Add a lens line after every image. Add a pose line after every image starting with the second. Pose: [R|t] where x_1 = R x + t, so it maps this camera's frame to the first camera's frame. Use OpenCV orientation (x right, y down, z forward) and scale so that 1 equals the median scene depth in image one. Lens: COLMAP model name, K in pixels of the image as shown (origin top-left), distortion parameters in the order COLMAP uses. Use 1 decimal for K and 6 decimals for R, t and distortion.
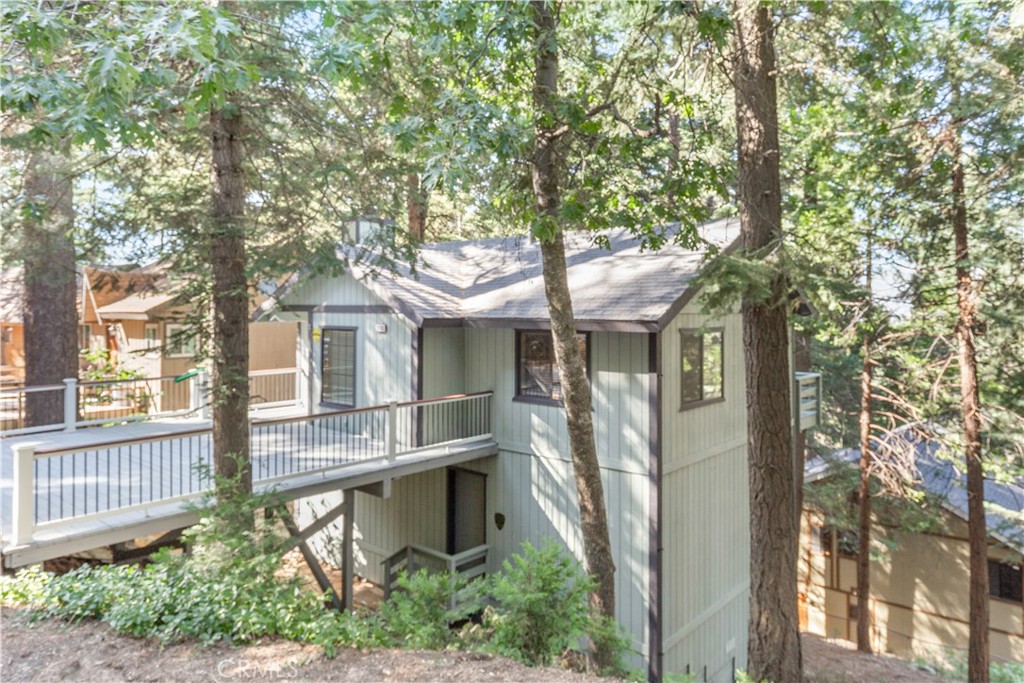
lens RADIAL K [[703.9, 0, 510.2], [0, 703.9, 299.1], [0, 0, 1]] dist [0.003308, -0.002161]
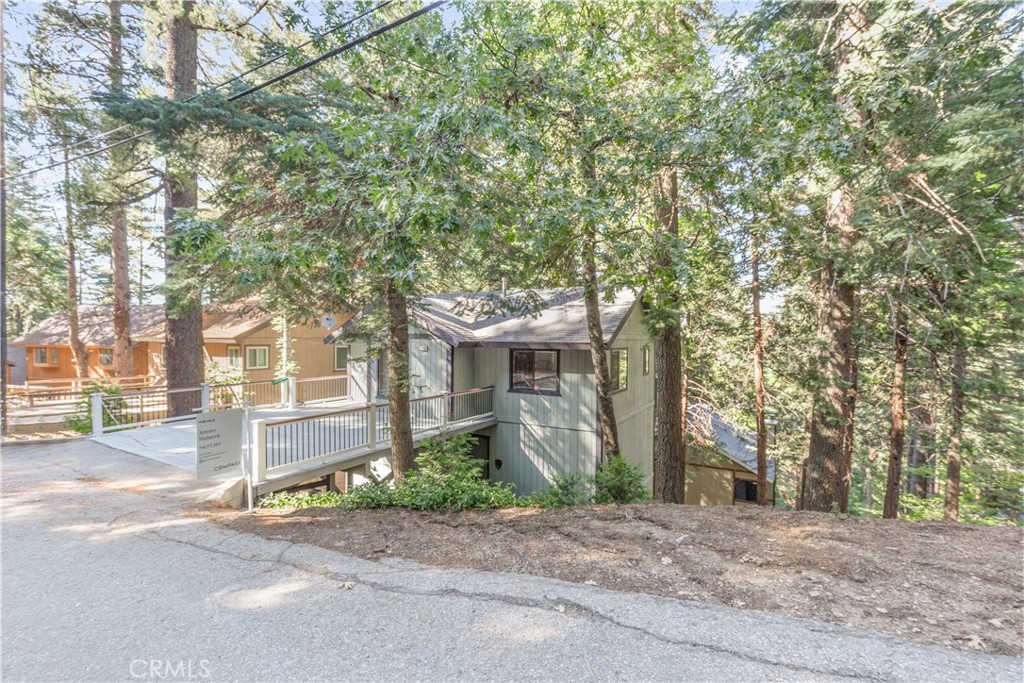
lens RADIAL K [[468.4, 0, 511.7], [0, 468.4, 344.6], [0, 0, 1]] dist [0.000377, 0.000177]
pose [[0.984001, 0.000043, 0.178163, -0.185349], [-0.005179, 0.999584, 0.028360, 0.001981], [-0.178088, -0.028829, 0.983592, -0.082441]]
